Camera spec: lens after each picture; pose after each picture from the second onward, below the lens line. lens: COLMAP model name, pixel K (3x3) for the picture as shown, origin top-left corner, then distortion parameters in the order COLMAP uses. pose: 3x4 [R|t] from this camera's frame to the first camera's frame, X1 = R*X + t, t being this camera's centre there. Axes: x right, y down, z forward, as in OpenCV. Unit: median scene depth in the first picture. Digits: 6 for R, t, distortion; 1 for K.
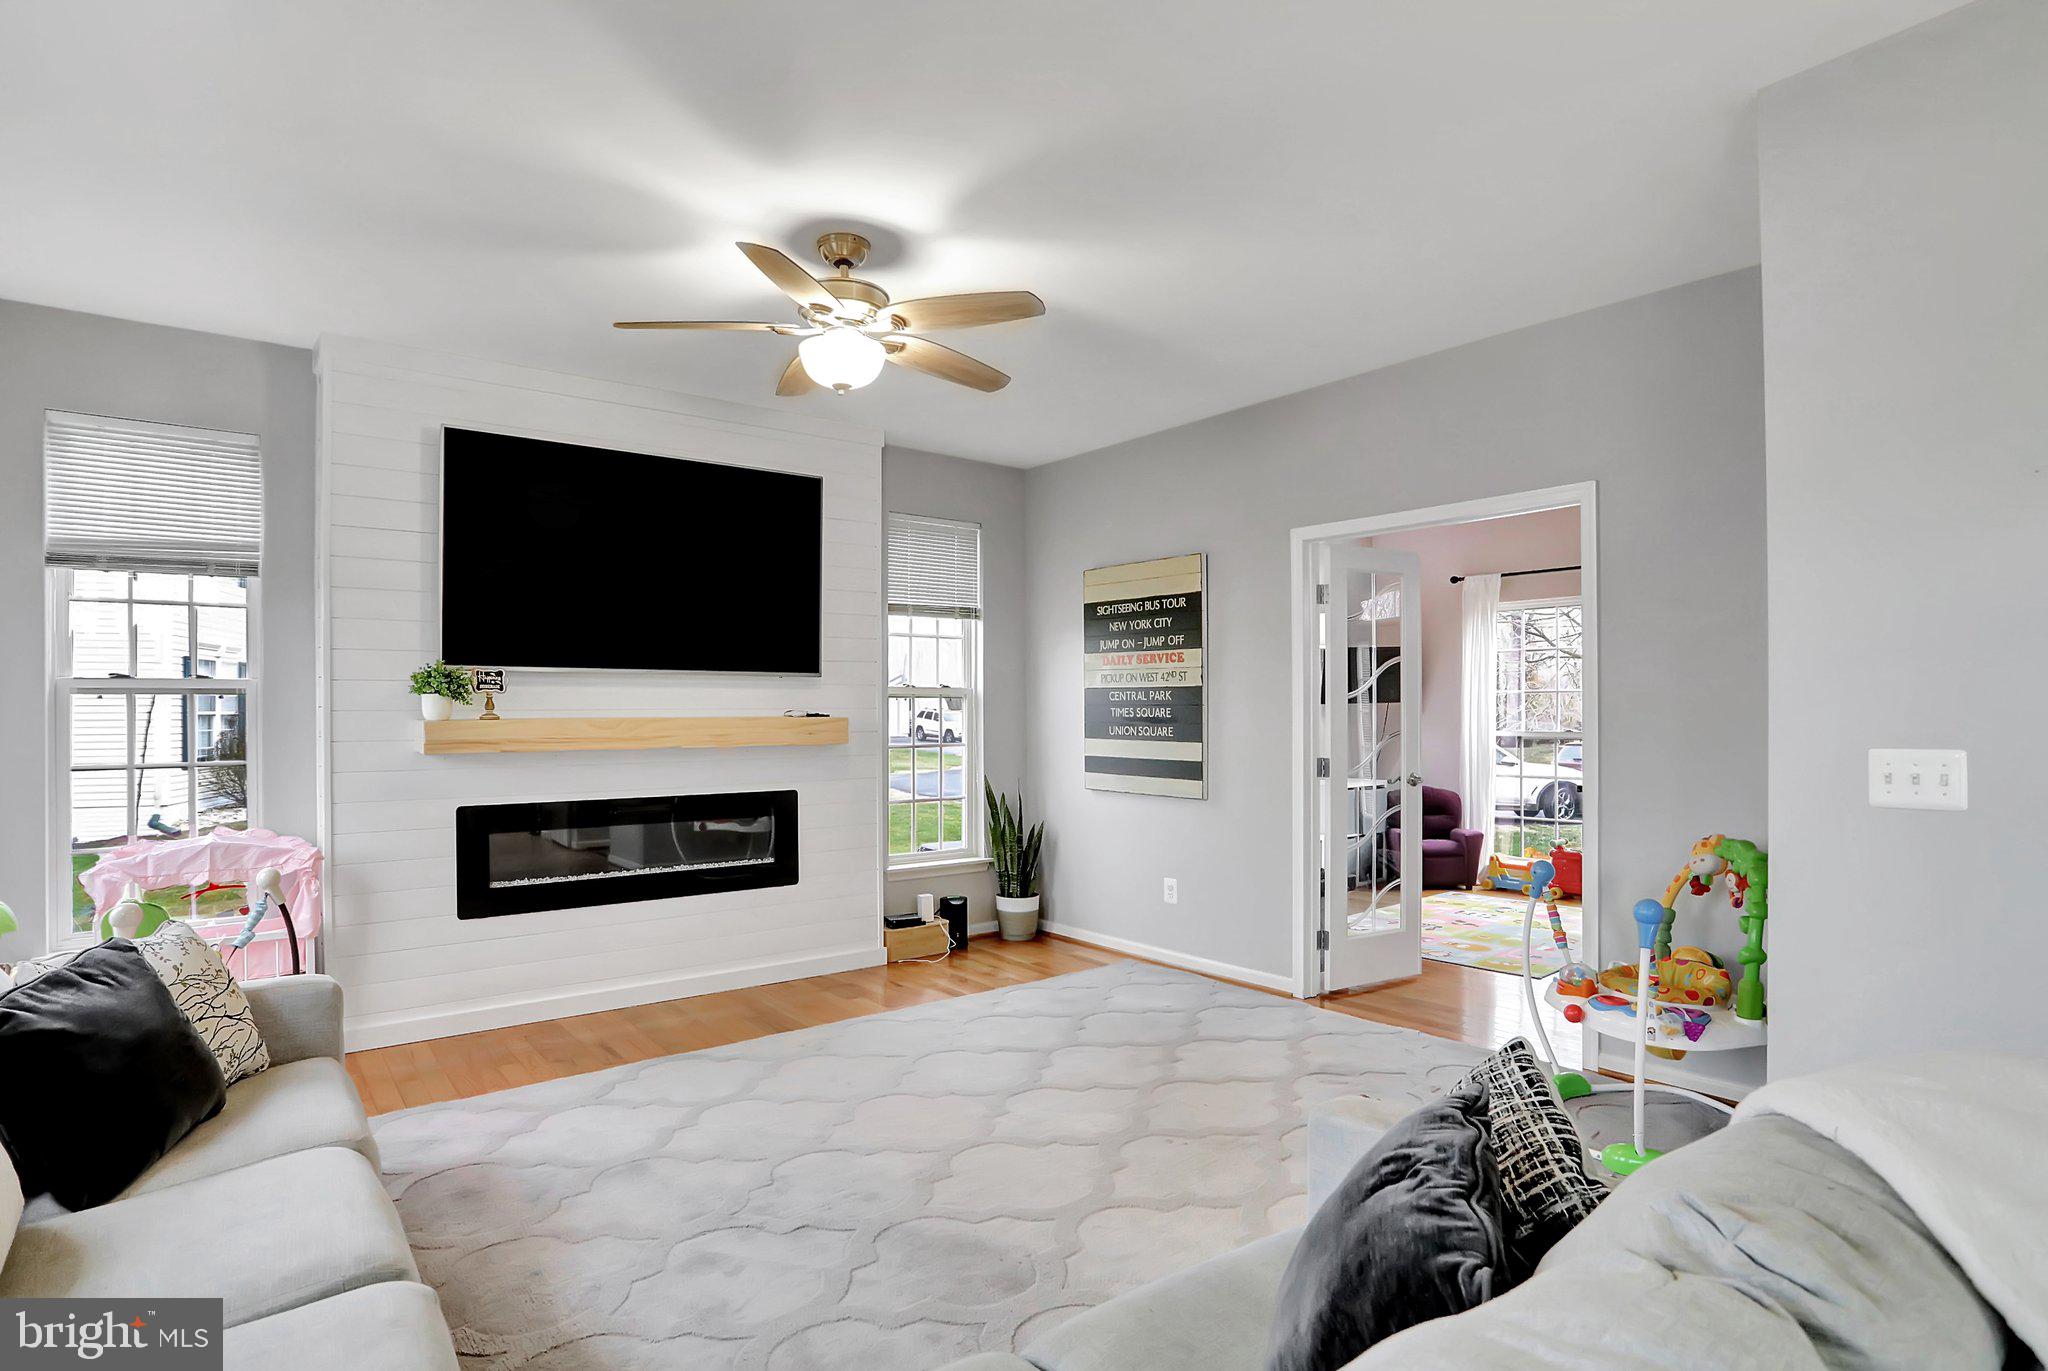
lens RADIAL K [[1066.0, 0, 1020.6], [0, 1066.0, 709.3], [0, 0, 1]] dist [-0.050865, 0.001362]
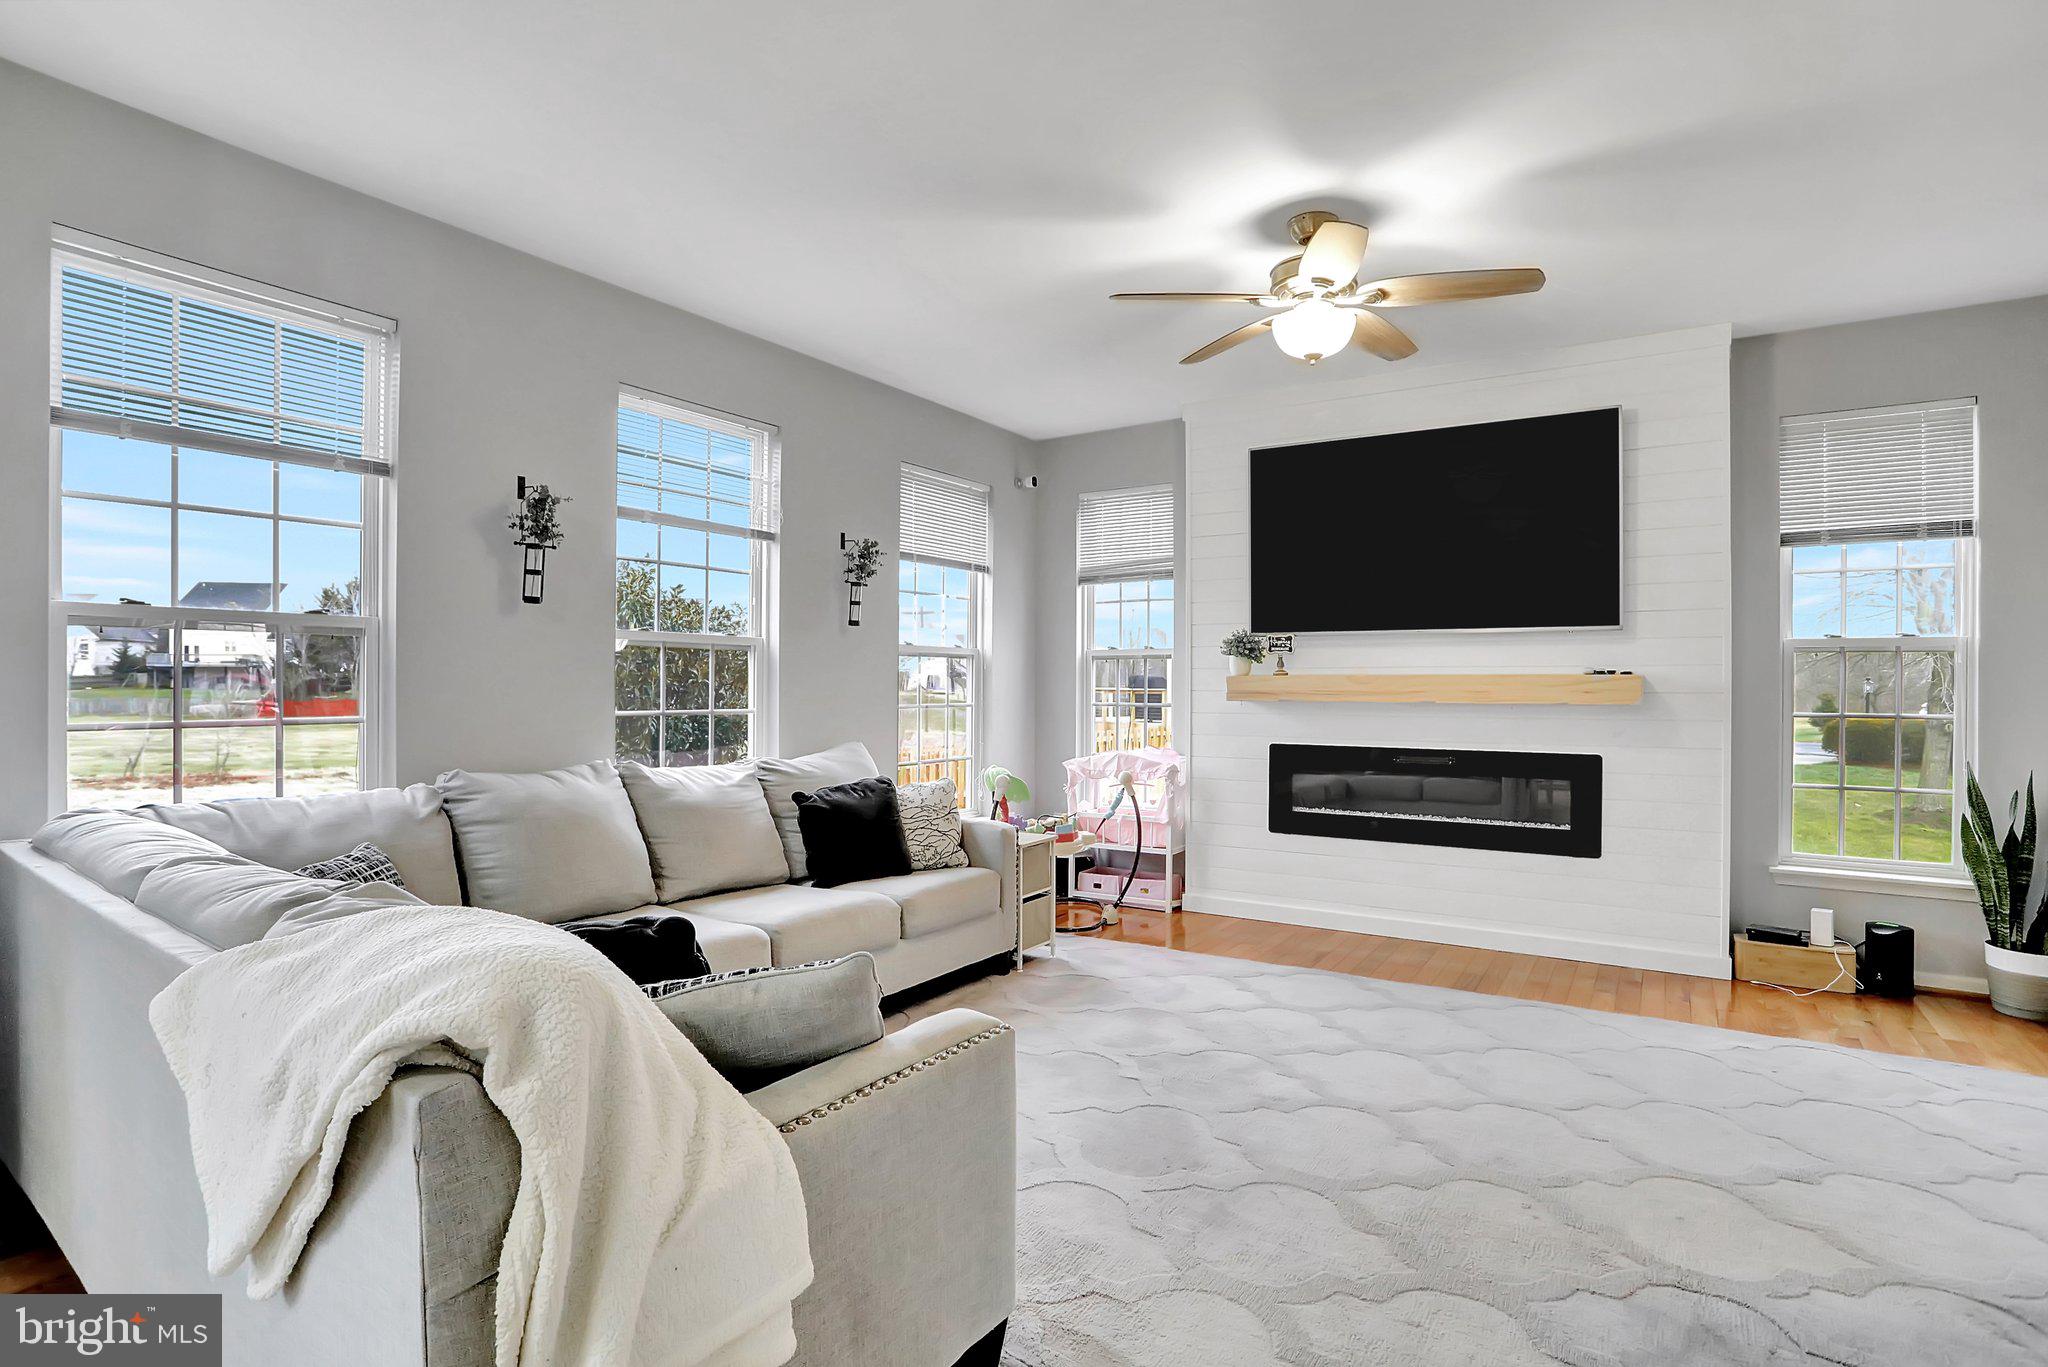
lens RADIAL K [[1066.0, 0, 1020.6], [0, 1066.0, 707.3], [0, 0, 1]] dist [-0.050865, 0.001362]
pose [[0.302779, 0.023791, -0.952764, 0.569114], [-0.002040, 0.999702, 0.024315, 0.016371], [0.953059, -0.005418, 0.302737, 0.300760]]
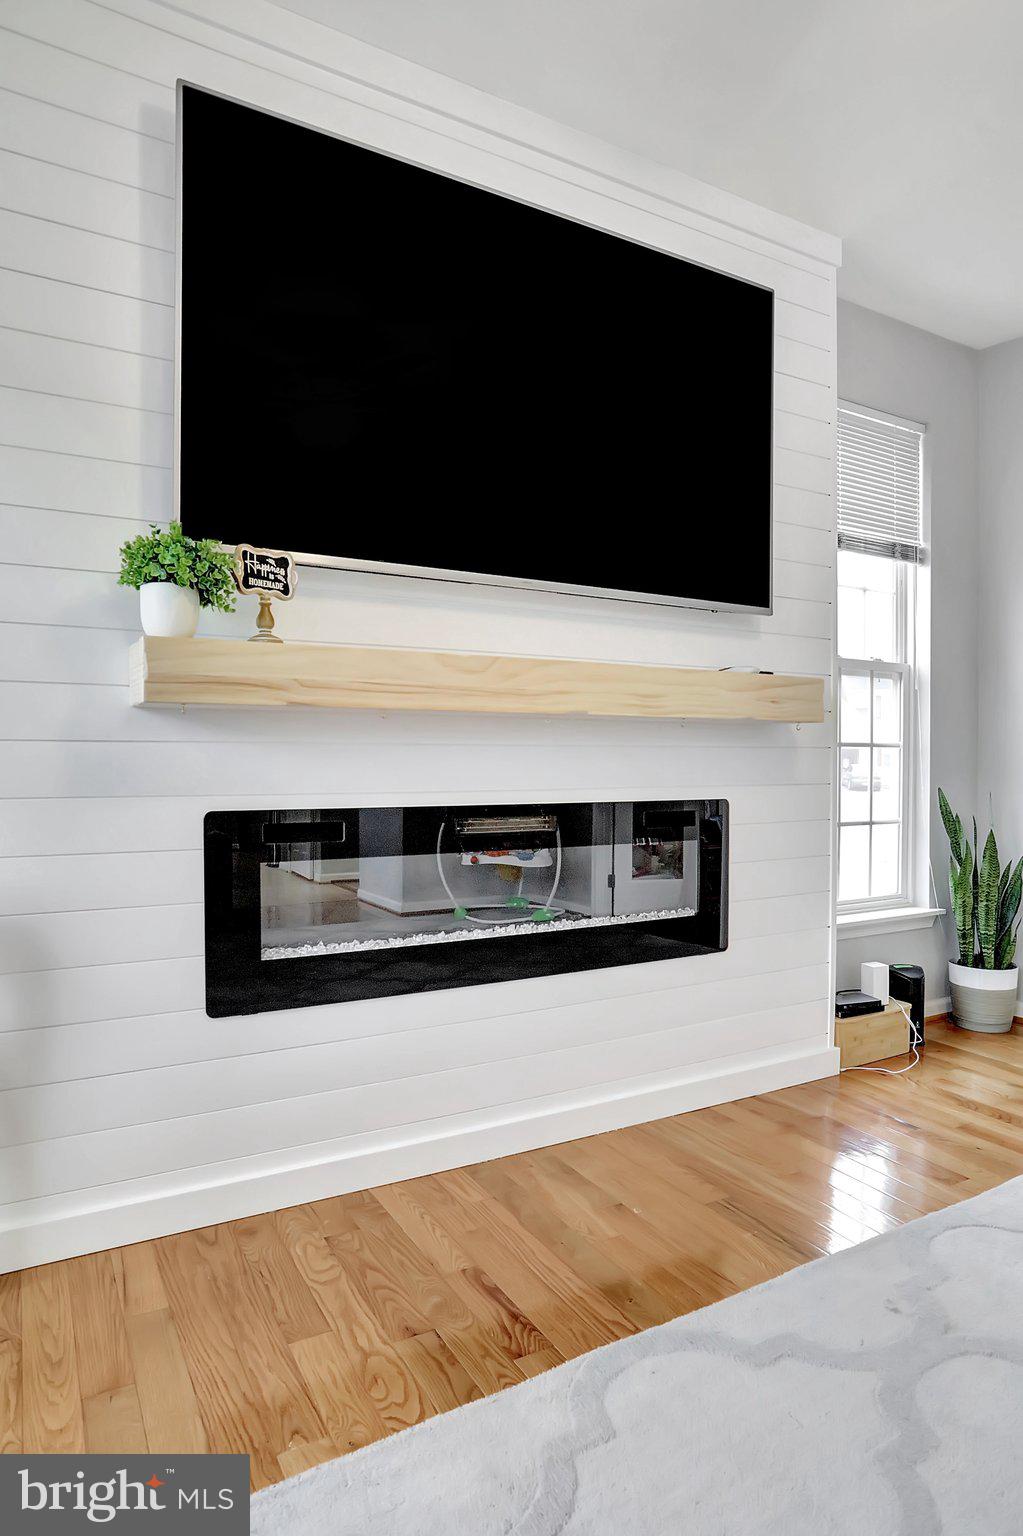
lens RADIAL K [[910.2, 0, 511.5], [0, 910.2, 768.0], [0, 0, 1]] dist [-0.019209, 0.000484]
pose [[0.986518, -0.000682, -0.163653, -0.286988], [0.001232, 0.999994, 0.003259, 0.065232], [0.163649, -0.003417, 0.986513, 0.530543]]
